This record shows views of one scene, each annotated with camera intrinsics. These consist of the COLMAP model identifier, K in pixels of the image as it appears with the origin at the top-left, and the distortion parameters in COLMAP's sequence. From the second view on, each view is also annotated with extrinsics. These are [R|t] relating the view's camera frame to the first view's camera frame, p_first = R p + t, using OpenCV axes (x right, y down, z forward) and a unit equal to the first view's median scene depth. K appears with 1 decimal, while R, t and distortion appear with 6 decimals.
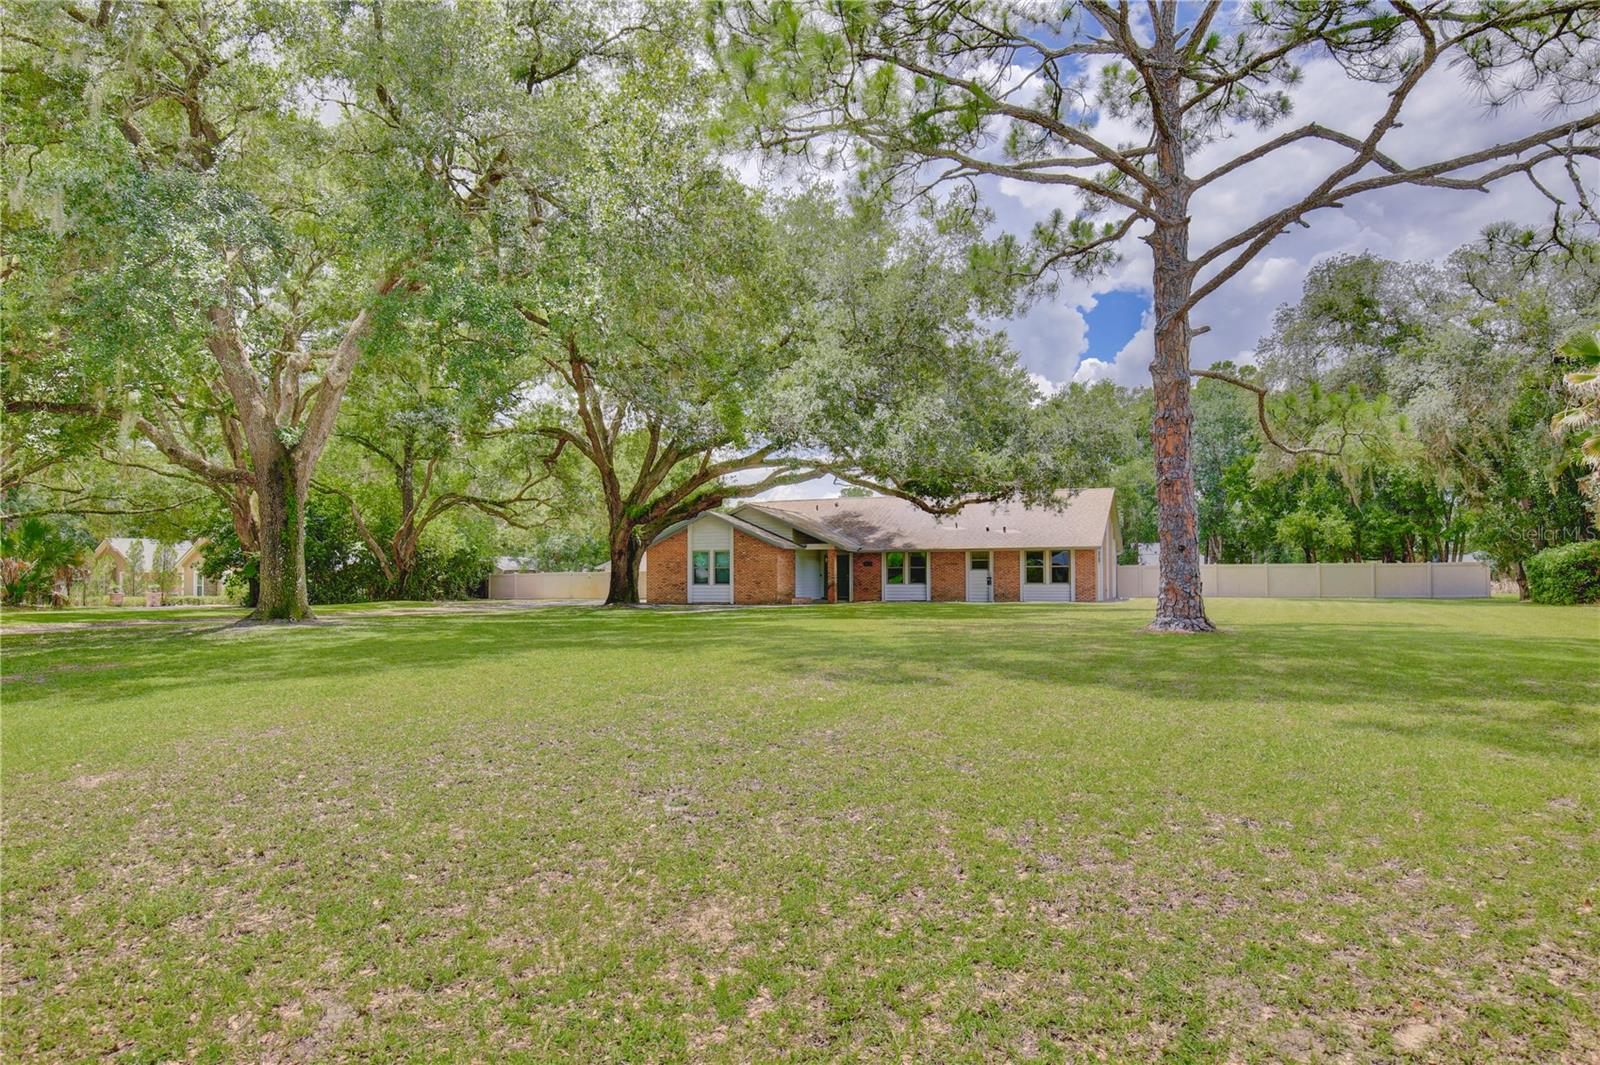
lens RADIAL K [[942.4, 0, 800.0], [0, 942.4, 532.5], [0, 0, 1]] dist [0.000053, -0.000009]
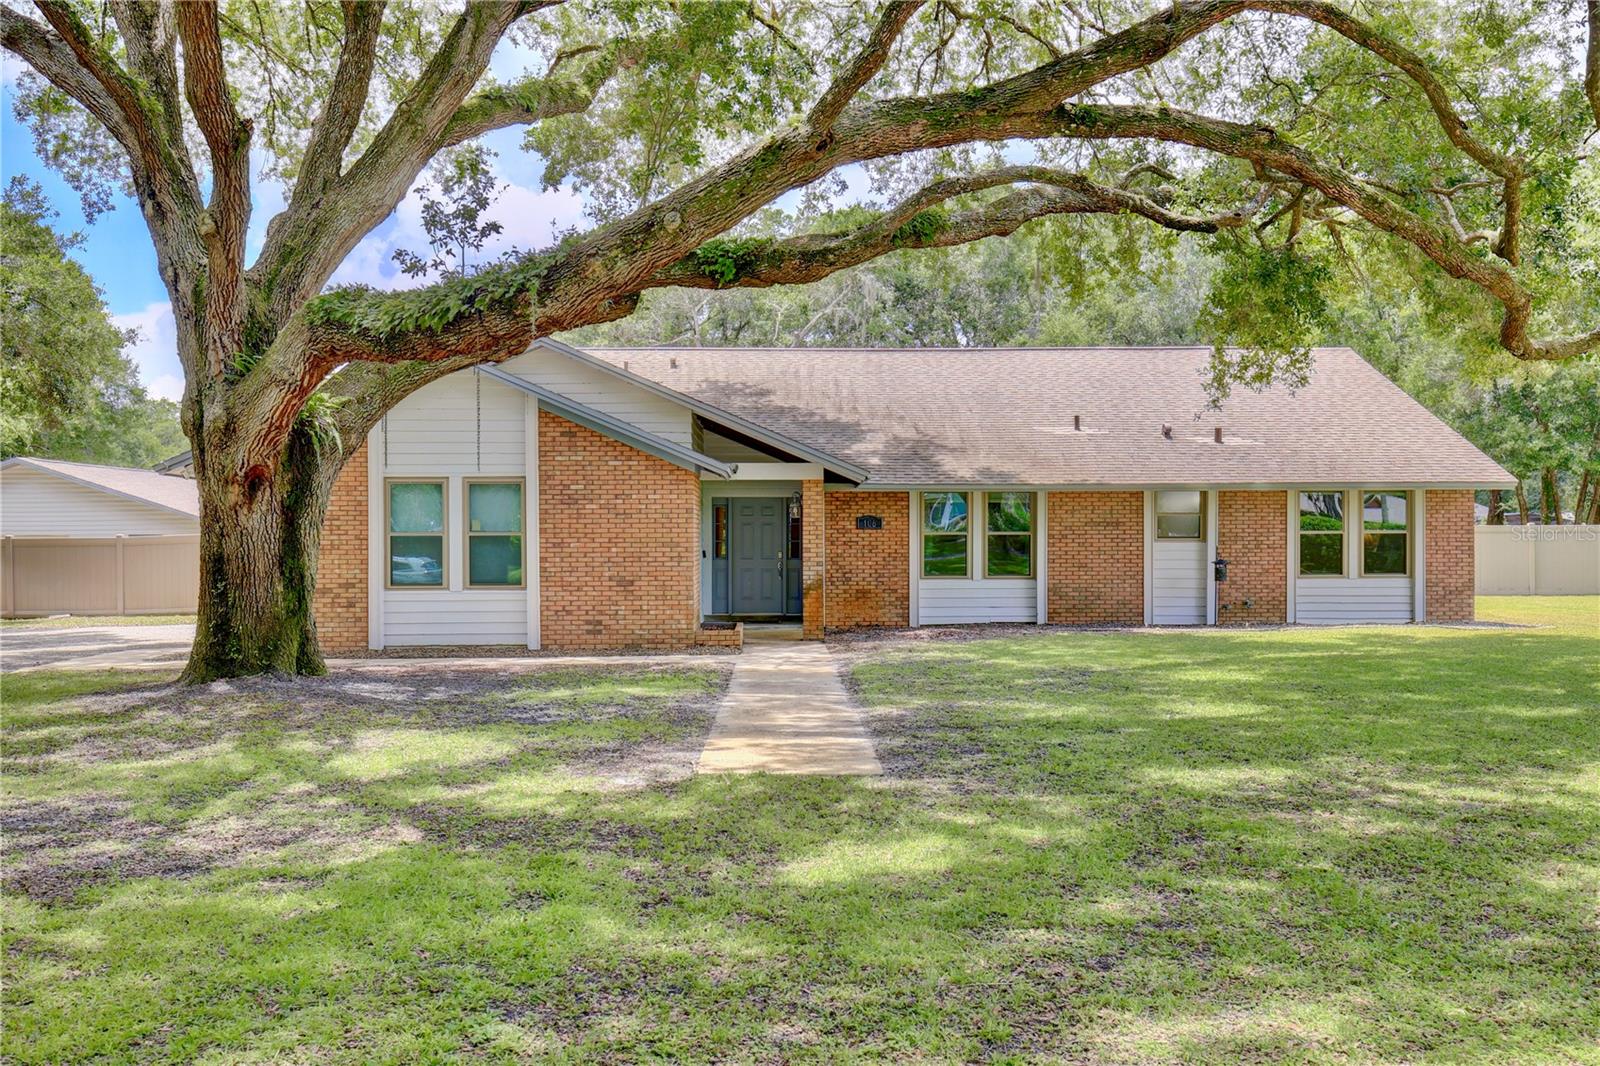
lens RADIAL K [[1511.5, 0, 800.0], [0, 1511.5, 533.0], [0, 0, 1]] dist [0.001409, 0.000569]
pose [[0.905558, 0.001409, 0.424219, -0.203067], [-0.020679, 0.998952, 0.040825, 0.014886], [-0.423717, -0.045742, 0.904639, 0.513523]]
